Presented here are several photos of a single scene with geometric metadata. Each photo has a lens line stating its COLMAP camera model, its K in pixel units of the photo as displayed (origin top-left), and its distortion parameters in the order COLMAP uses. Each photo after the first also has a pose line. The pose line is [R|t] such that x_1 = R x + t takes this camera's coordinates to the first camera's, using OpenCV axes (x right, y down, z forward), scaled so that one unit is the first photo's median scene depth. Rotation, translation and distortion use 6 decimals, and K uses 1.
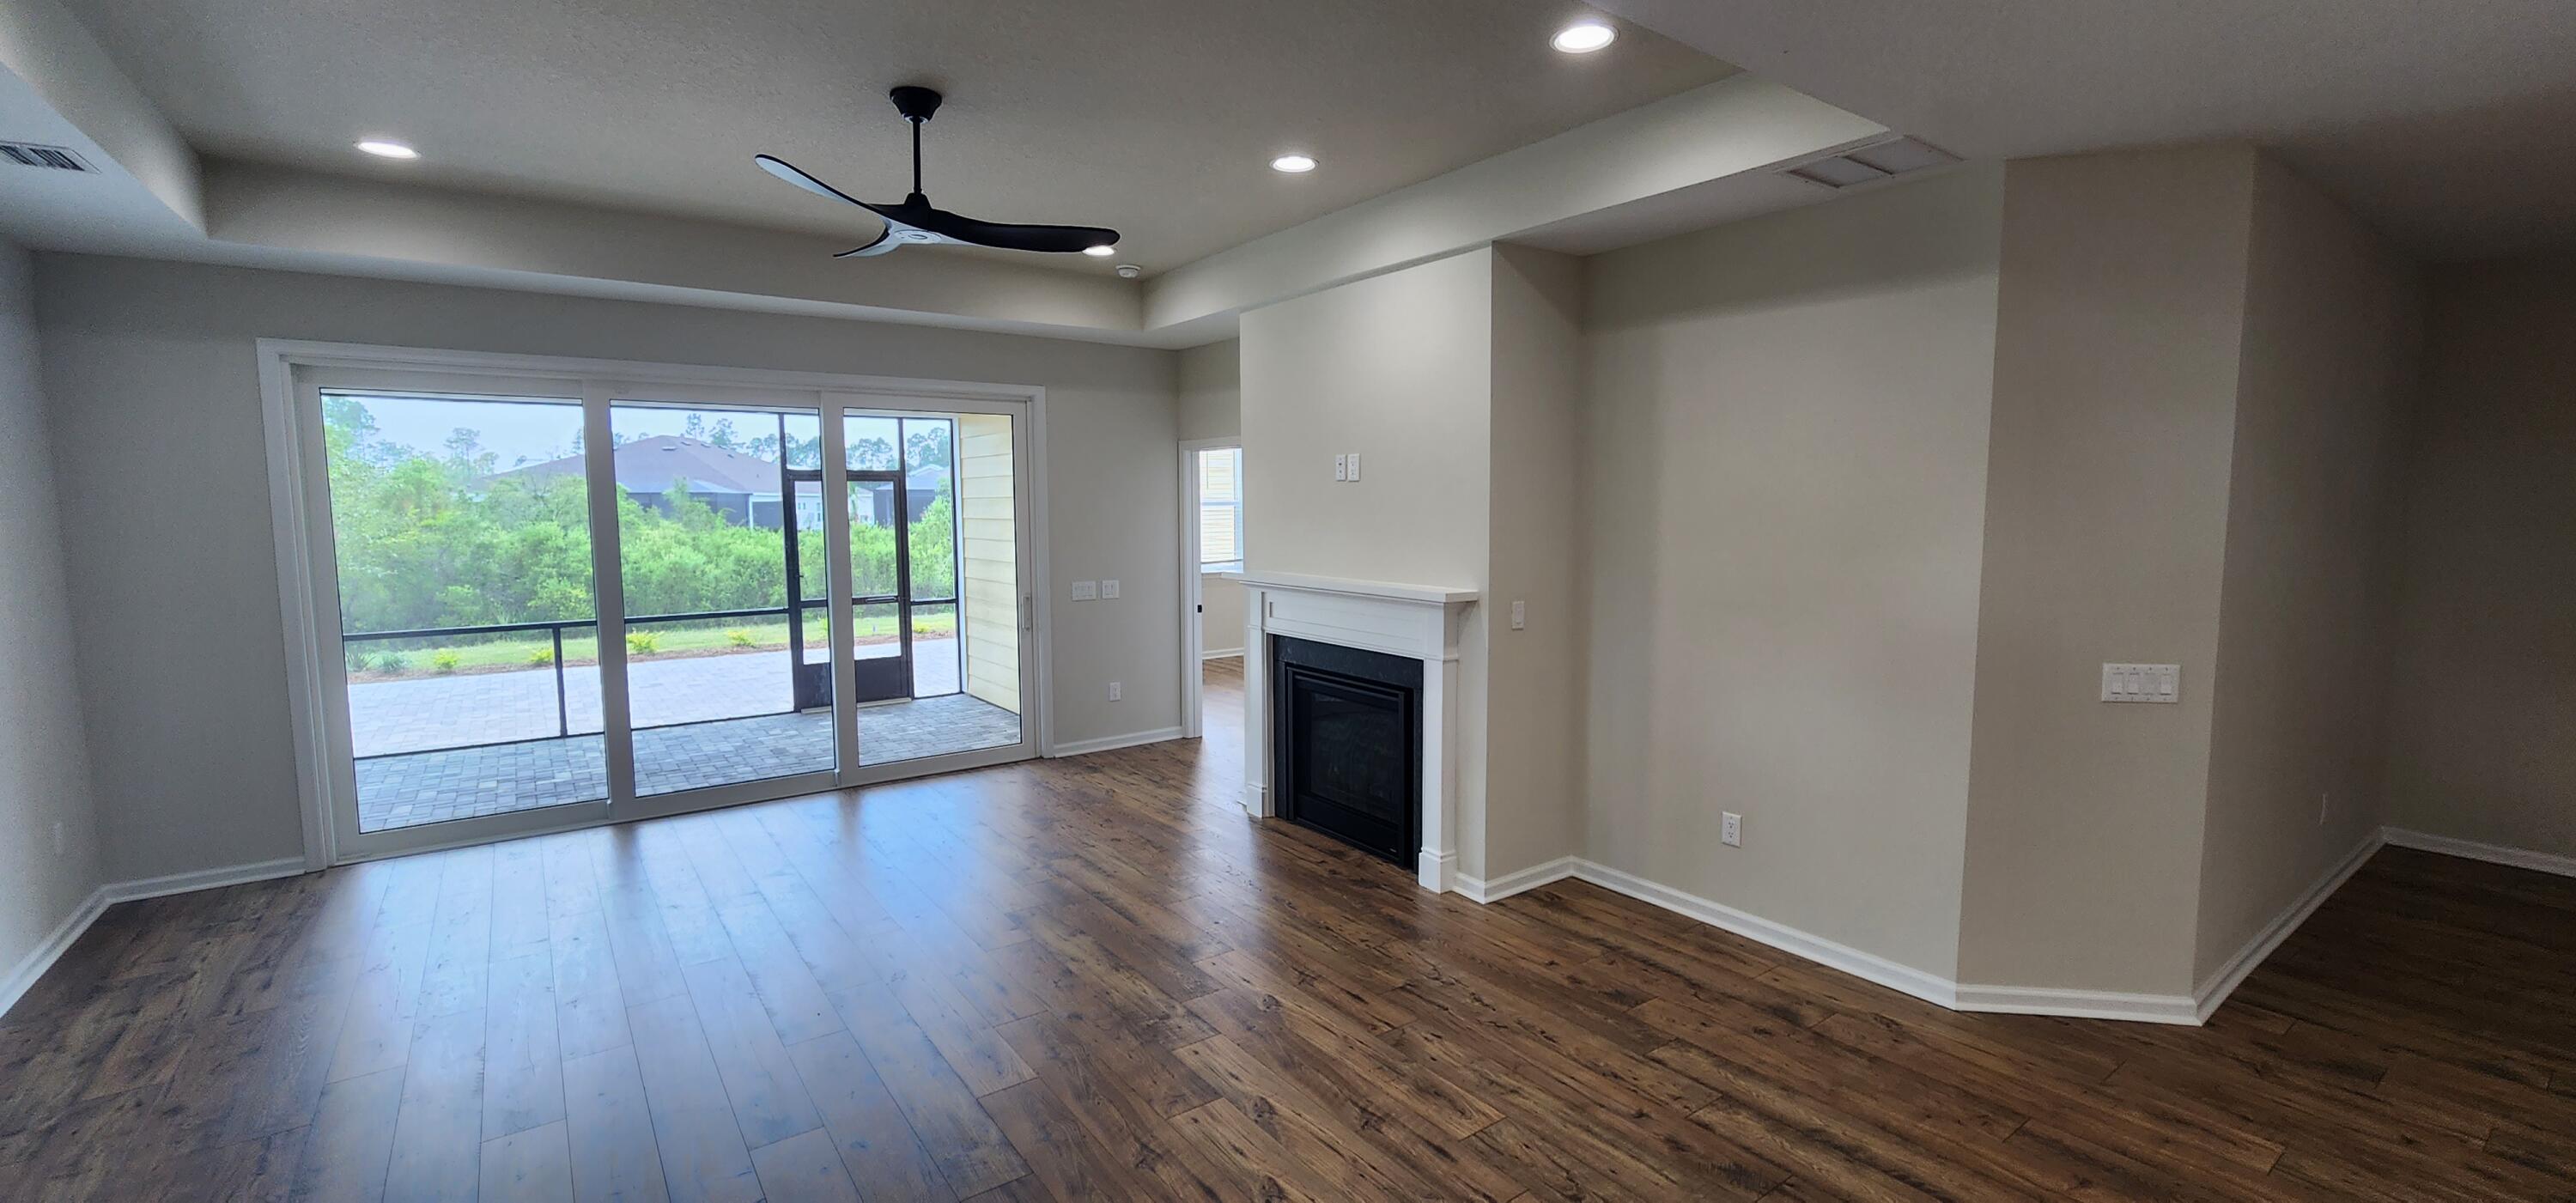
lens RADIAL K [[1067.4, 0, 1301.6], [0, 1067.4, 596.1], [0, 0, 1]] dist [-0.000285, -0.002699]
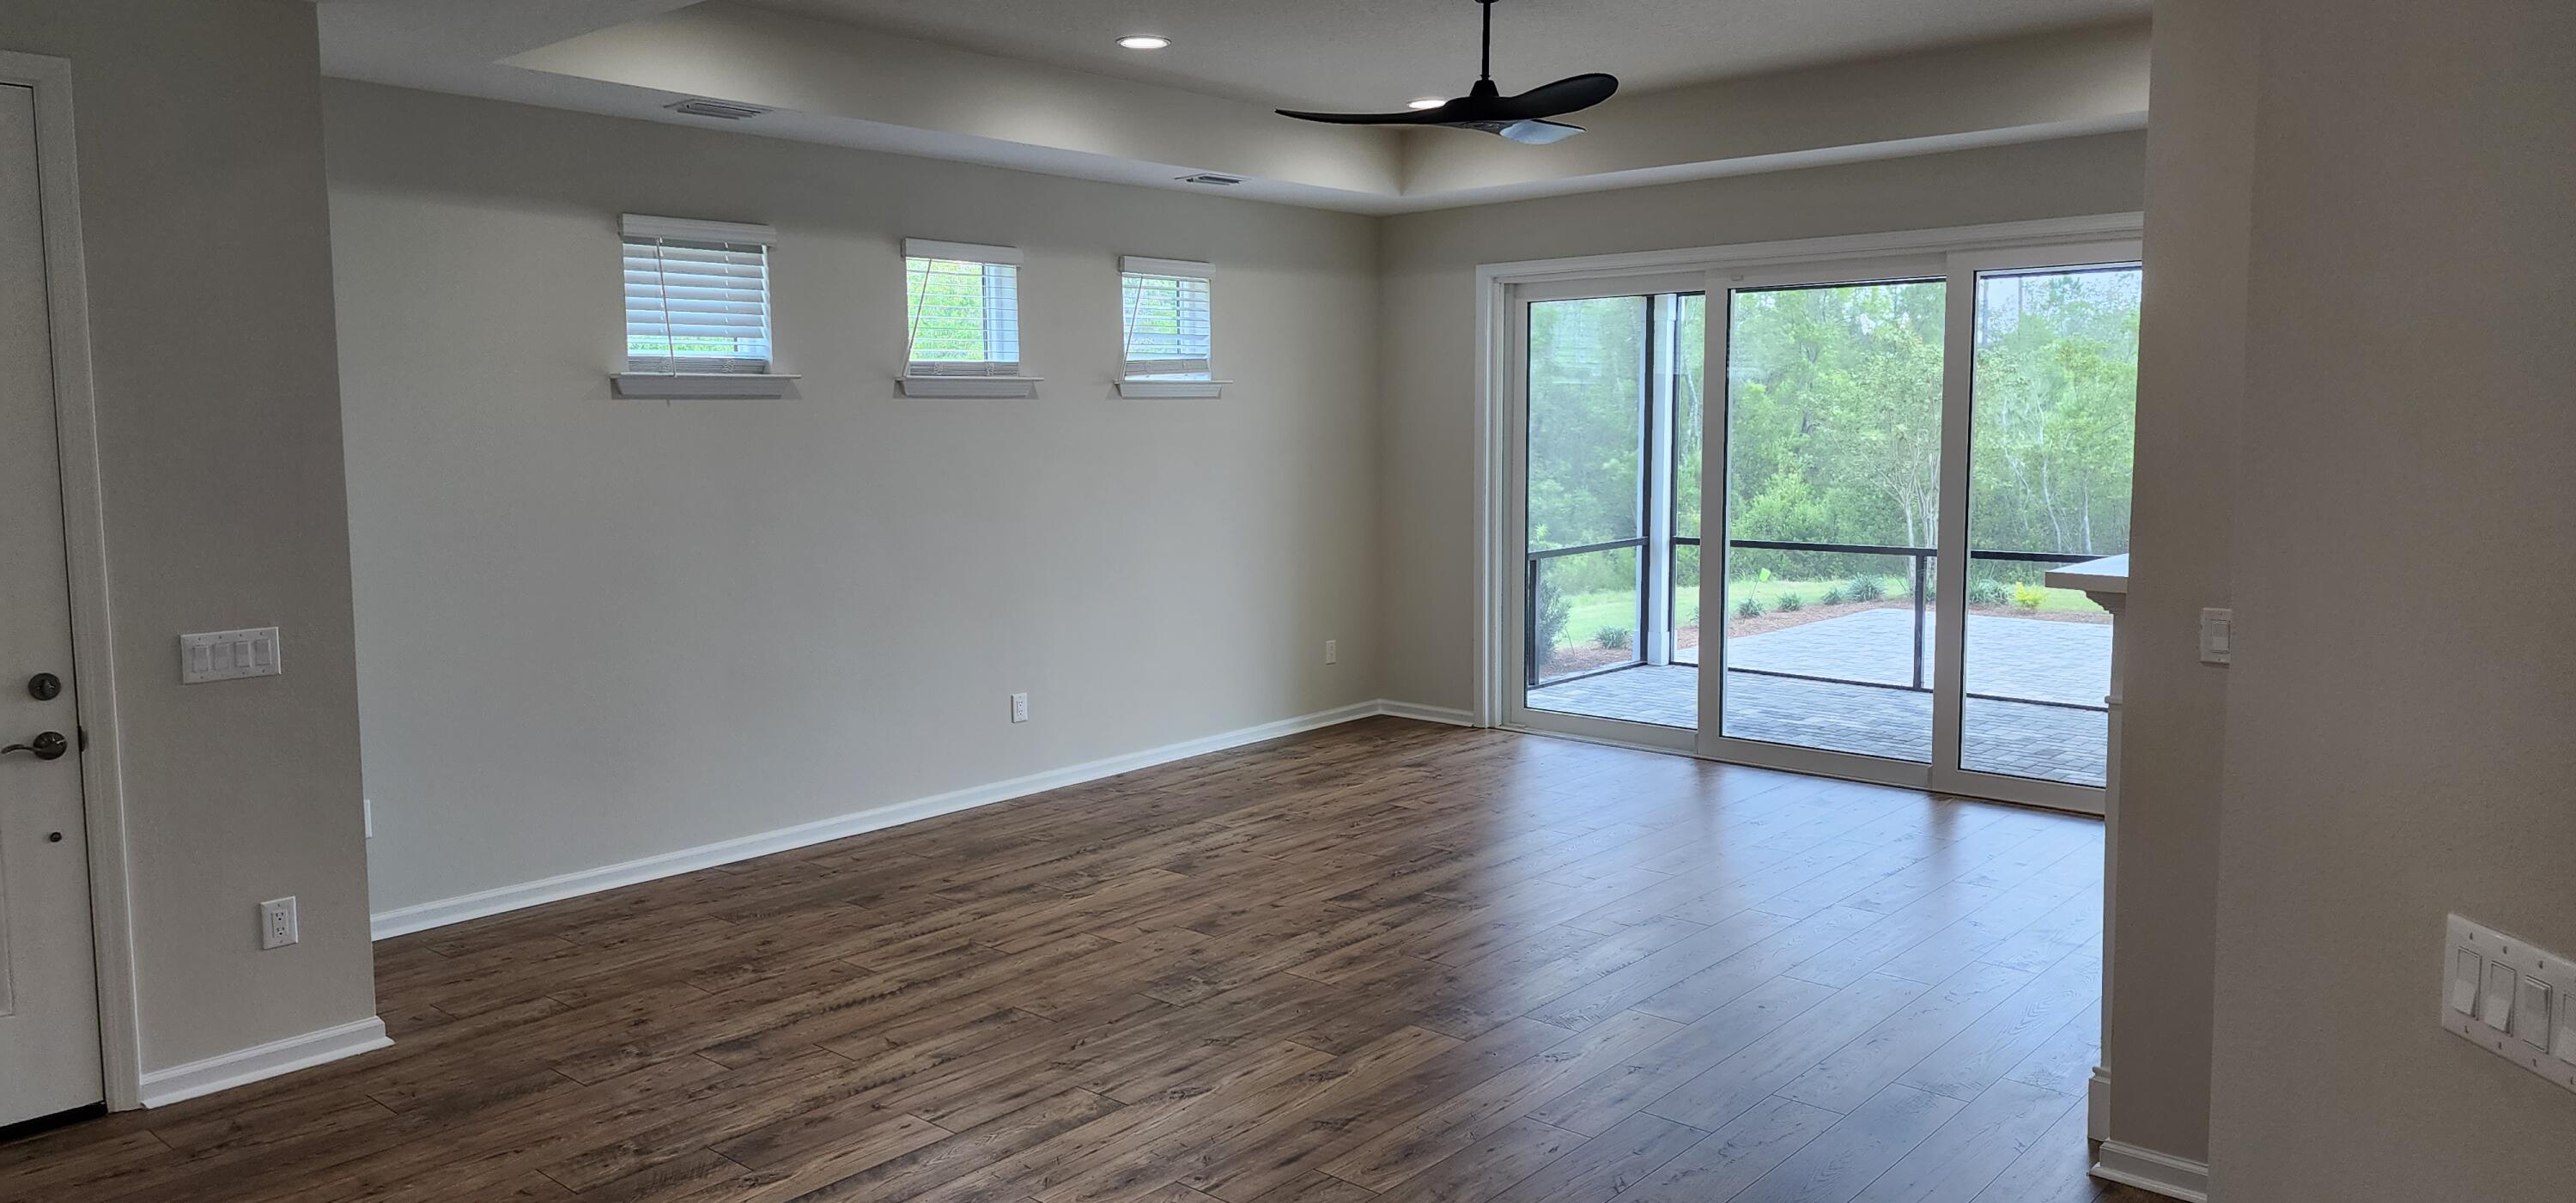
lens RADIAL K [[1719.6, 0, 1267.8], [0, 1719.6, 586.3], [0, 0, 1]] dist [0.098202, -0.112970]
pose [[0.203331, 0.101165, -0.973870, 0.866317], [-0.081844, 0.992923, 0.086057, -0.036284], [0.975683, 0.062208, 0.210172, 0.393806]]
